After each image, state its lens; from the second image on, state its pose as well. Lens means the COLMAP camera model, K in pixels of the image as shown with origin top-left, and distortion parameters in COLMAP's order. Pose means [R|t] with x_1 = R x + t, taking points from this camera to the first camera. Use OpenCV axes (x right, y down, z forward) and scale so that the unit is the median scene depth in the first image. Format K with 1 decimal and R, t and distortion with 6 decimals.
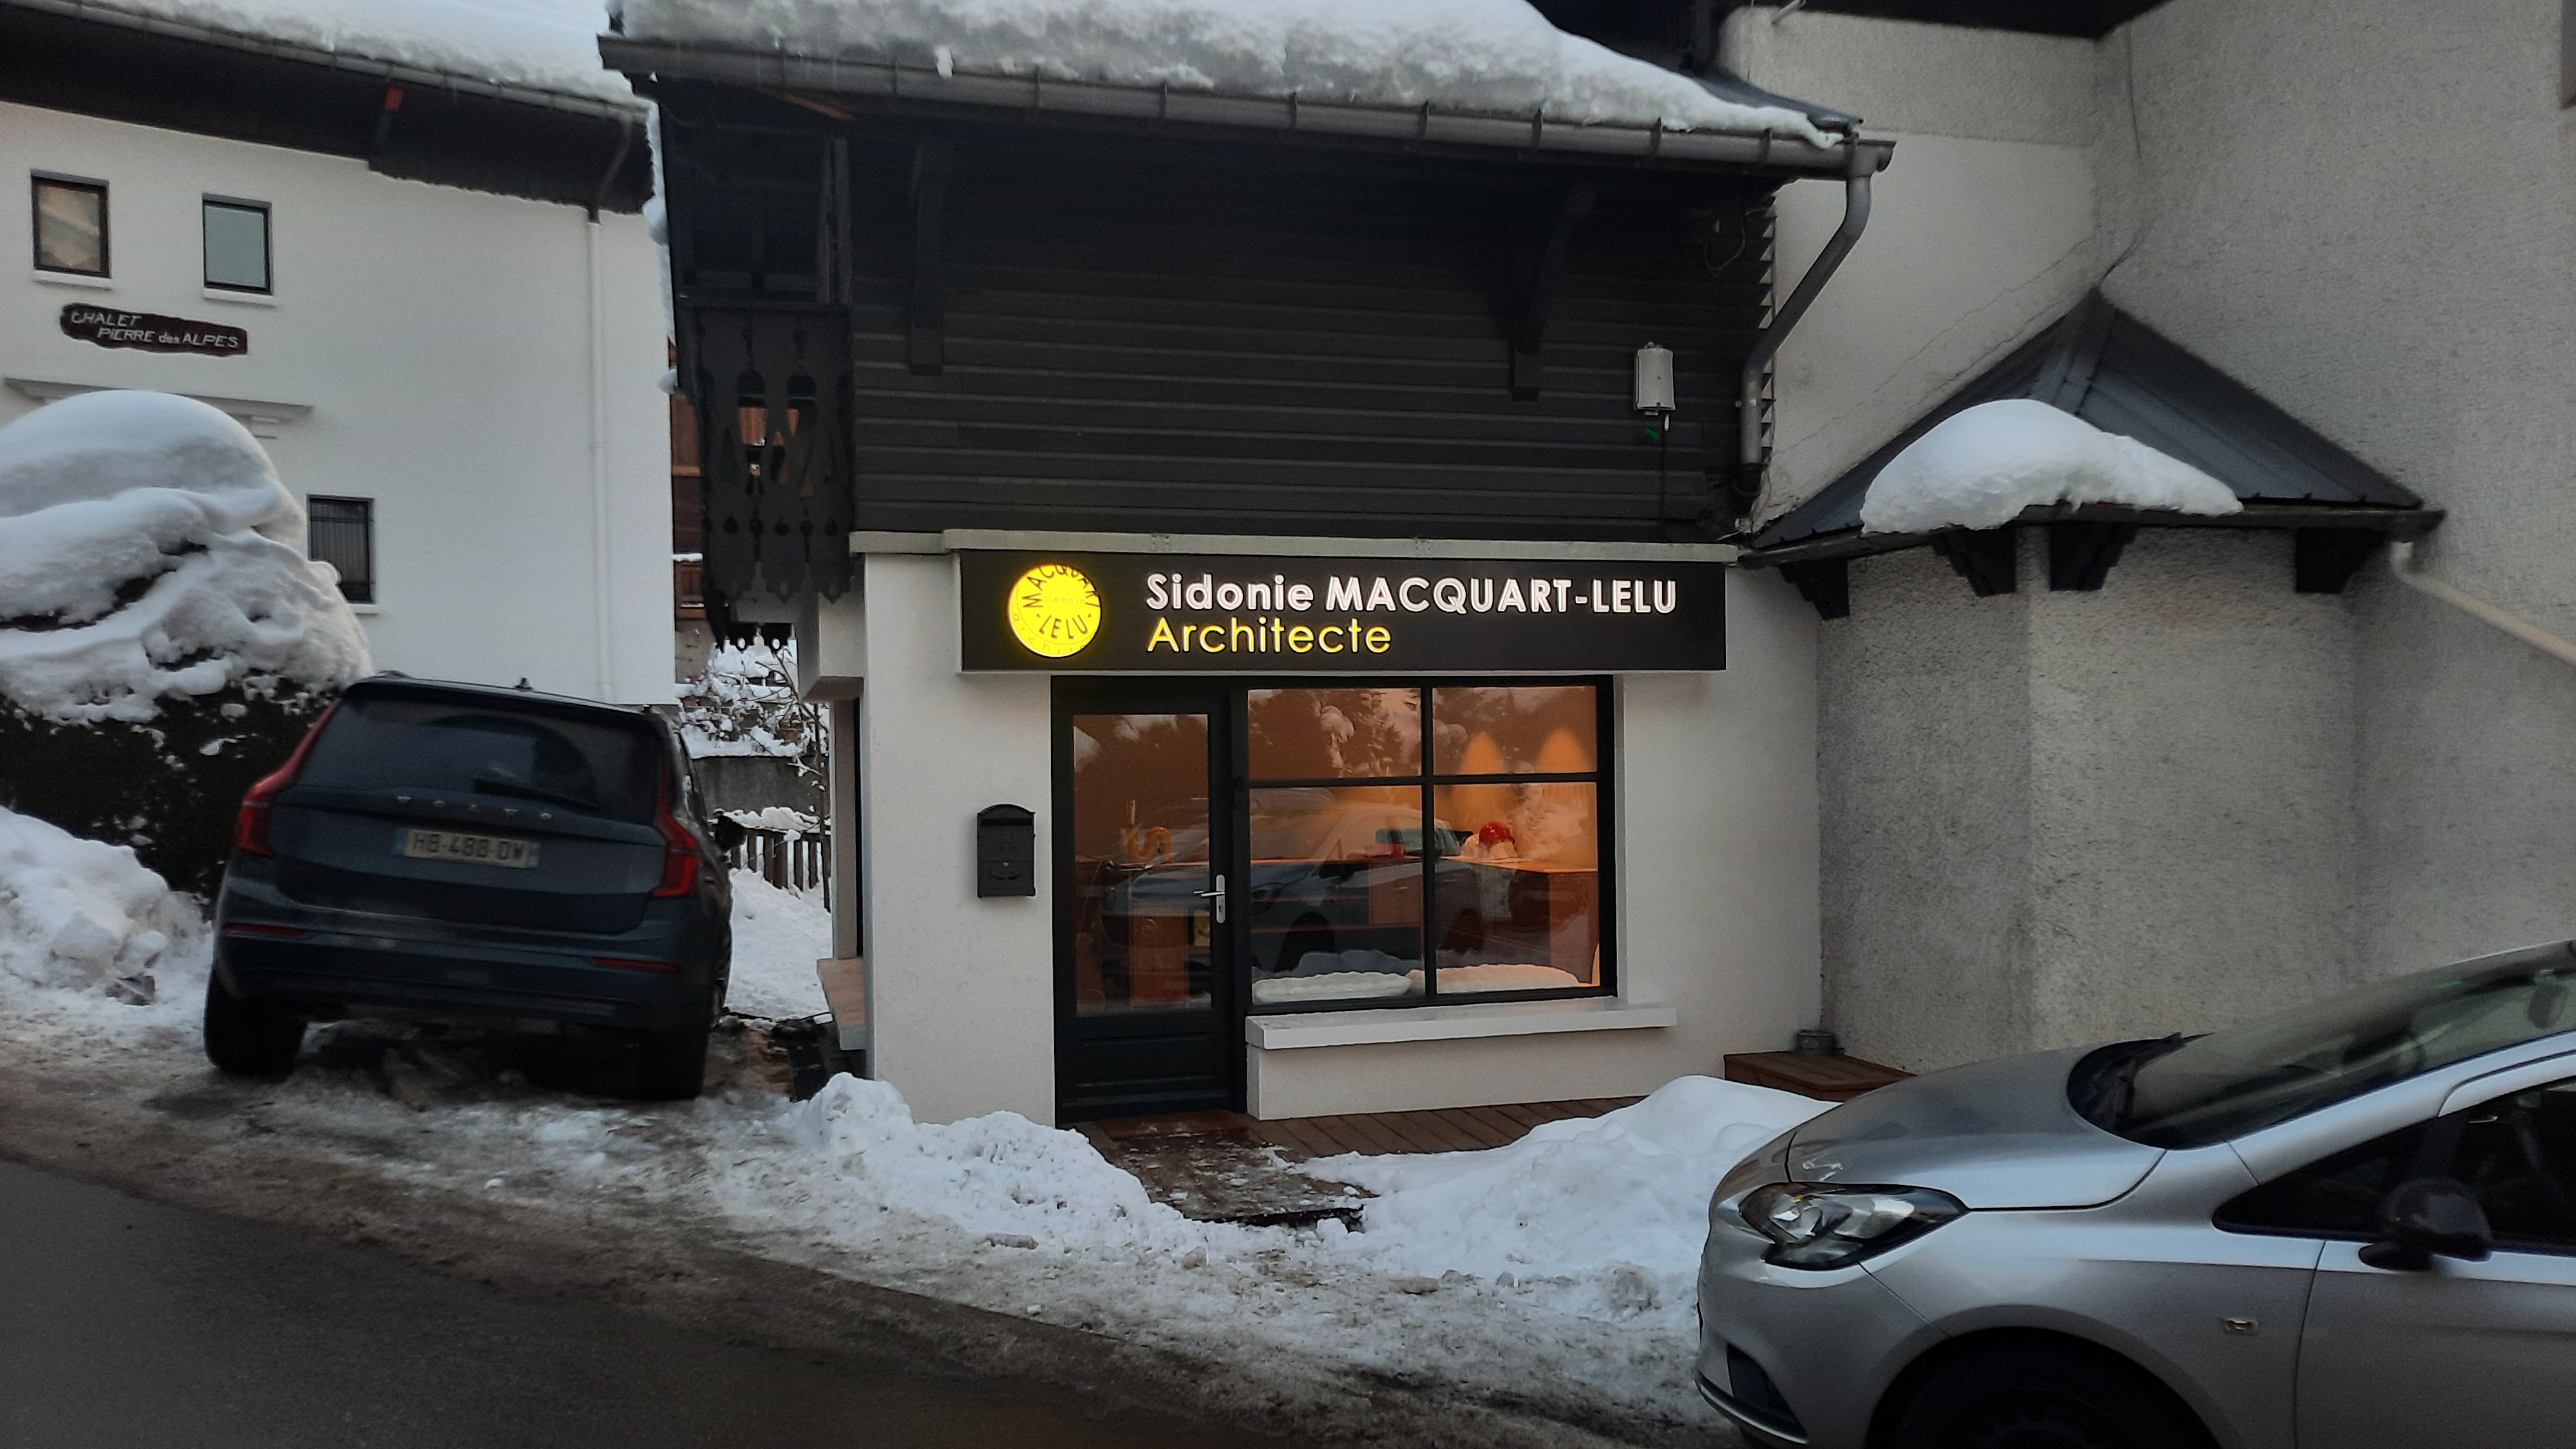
lens RADIAL K [[1850.5, 0, 1287.5], [0, 1850.5, 745.5], [0, 0, 1]] dist [0.050807, 0.001159]
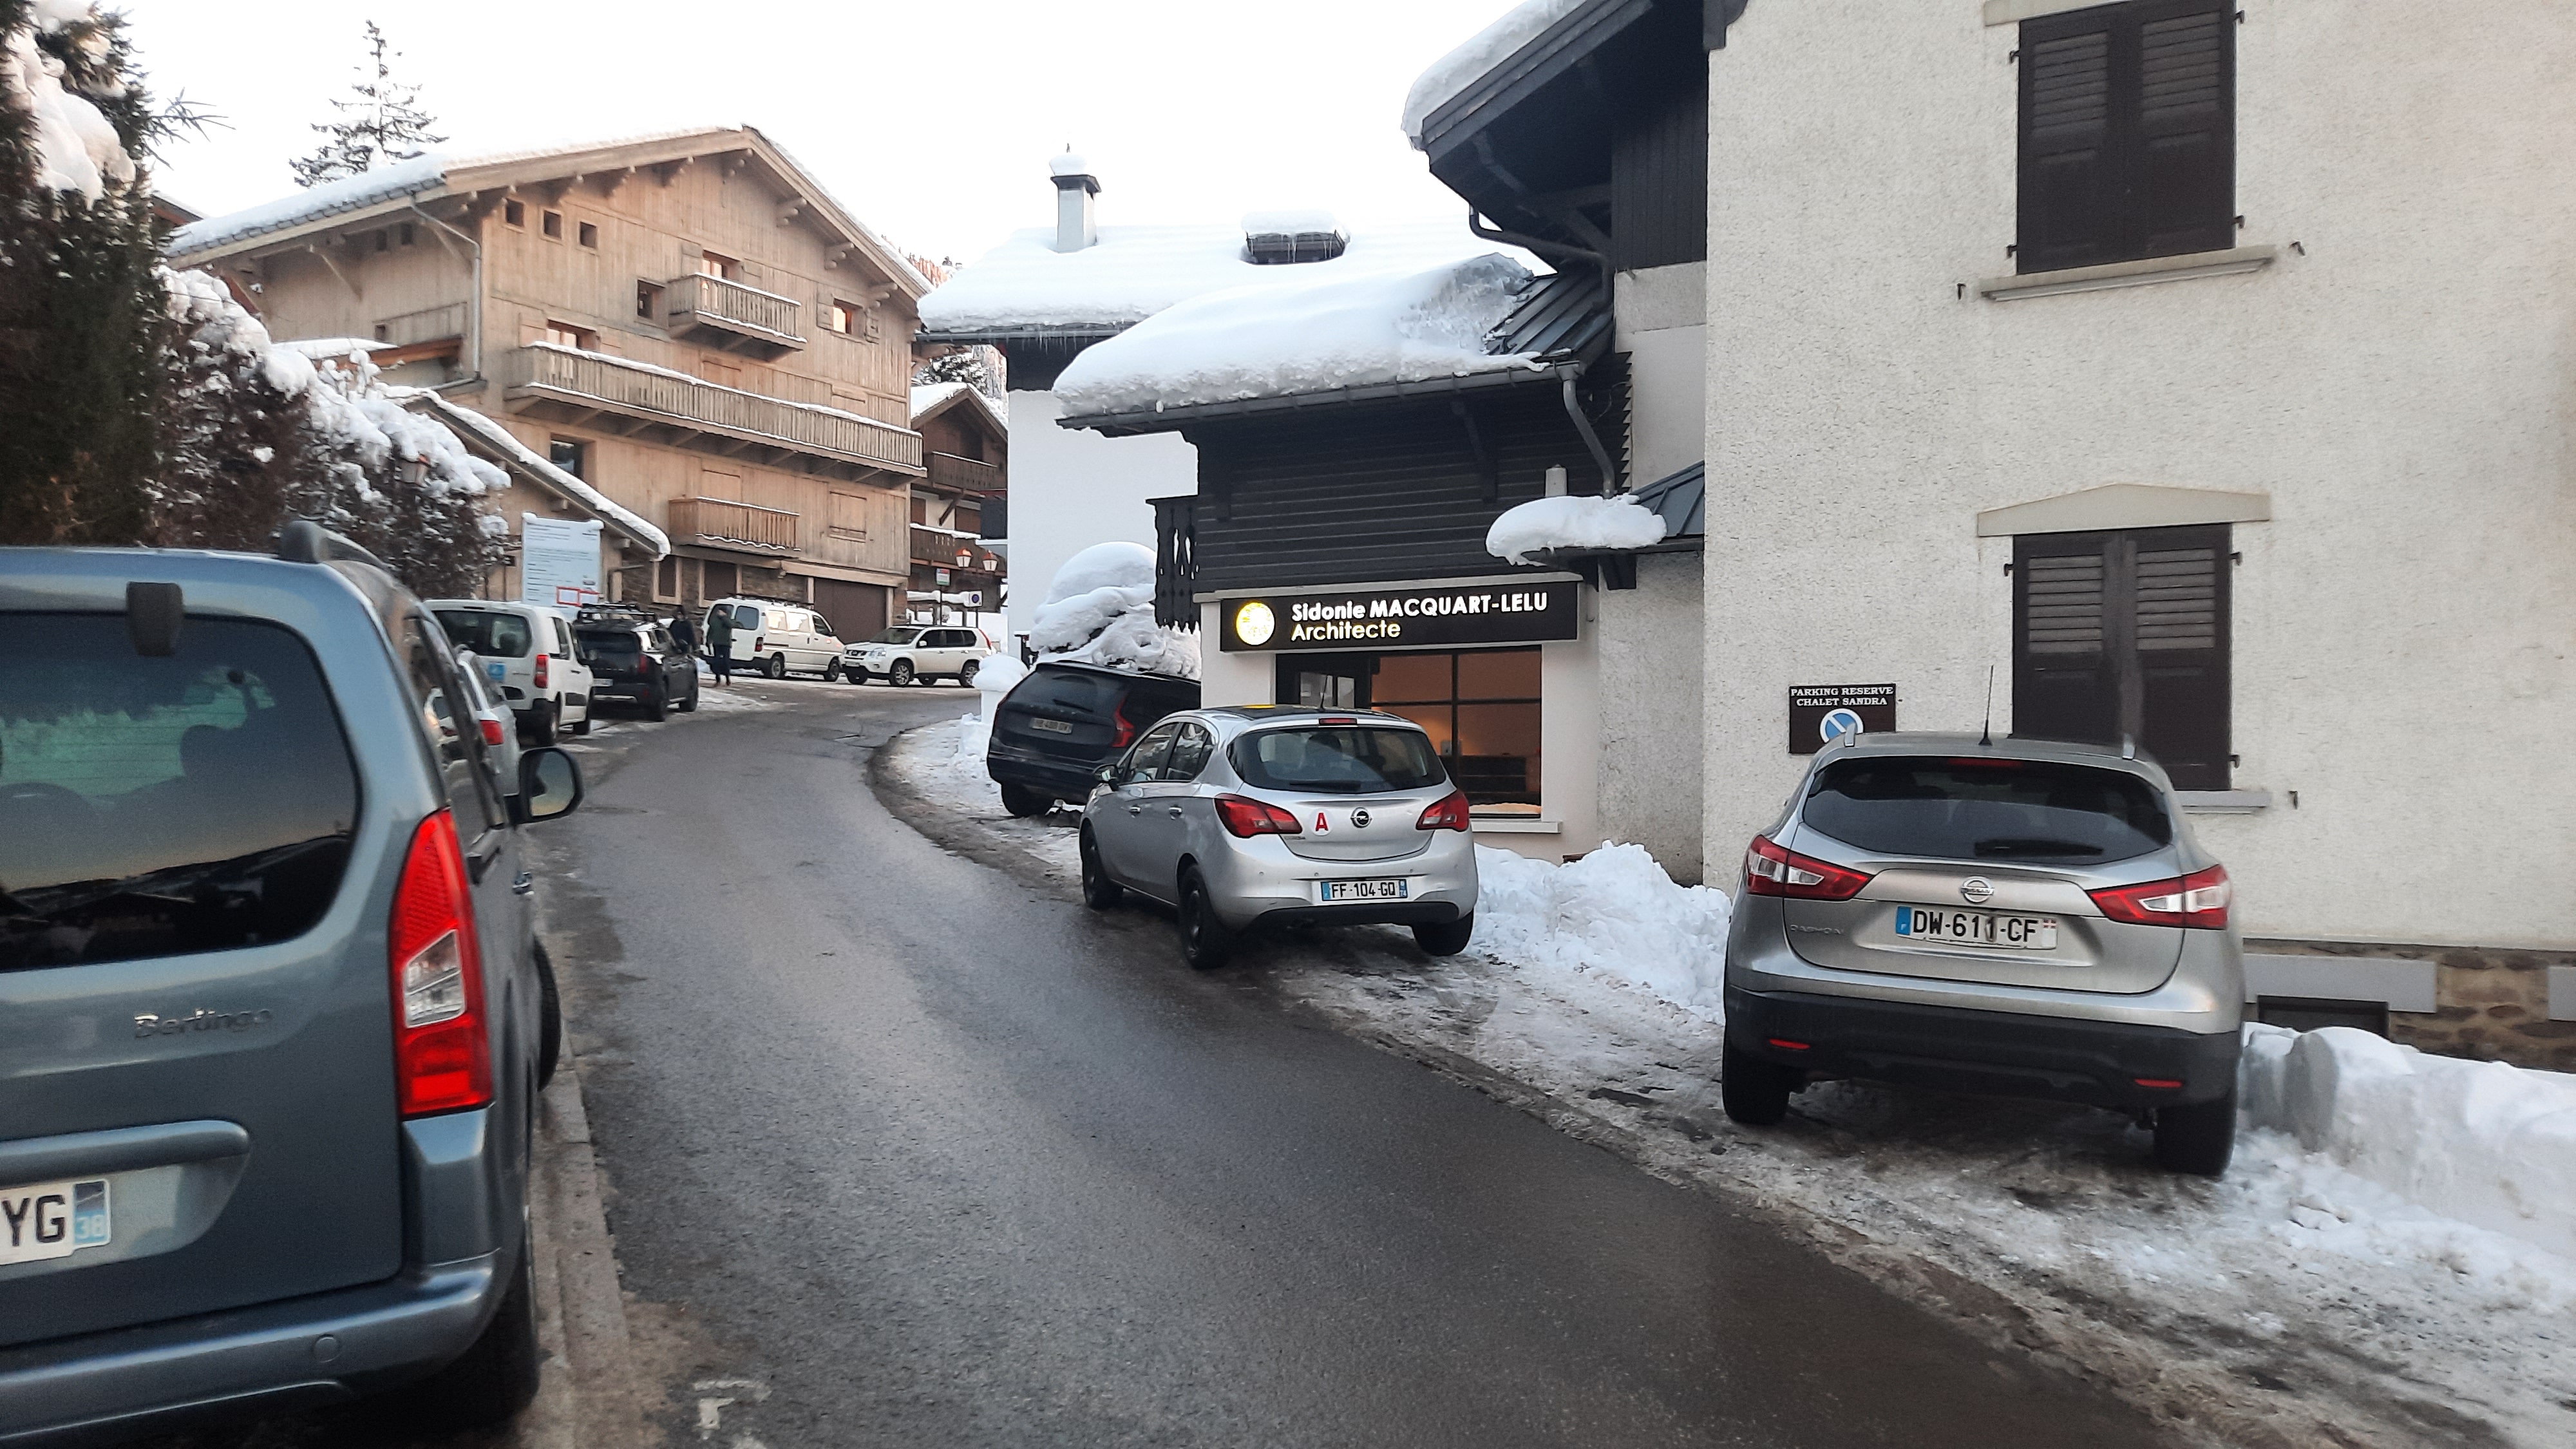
lens RADIAL K [[1850.5, 0, 1287.0], [0, 1850.5, 722.8], [0, 0, 1]] dist [0.050807, 0.001159]
pose [[0.730371, -0.008606, -0.682997, 1.369638], [-0.012690, 0.999577, -0.026165, 0.100750], [0.682933, 0.027777, 0.729953, -0.574668]]
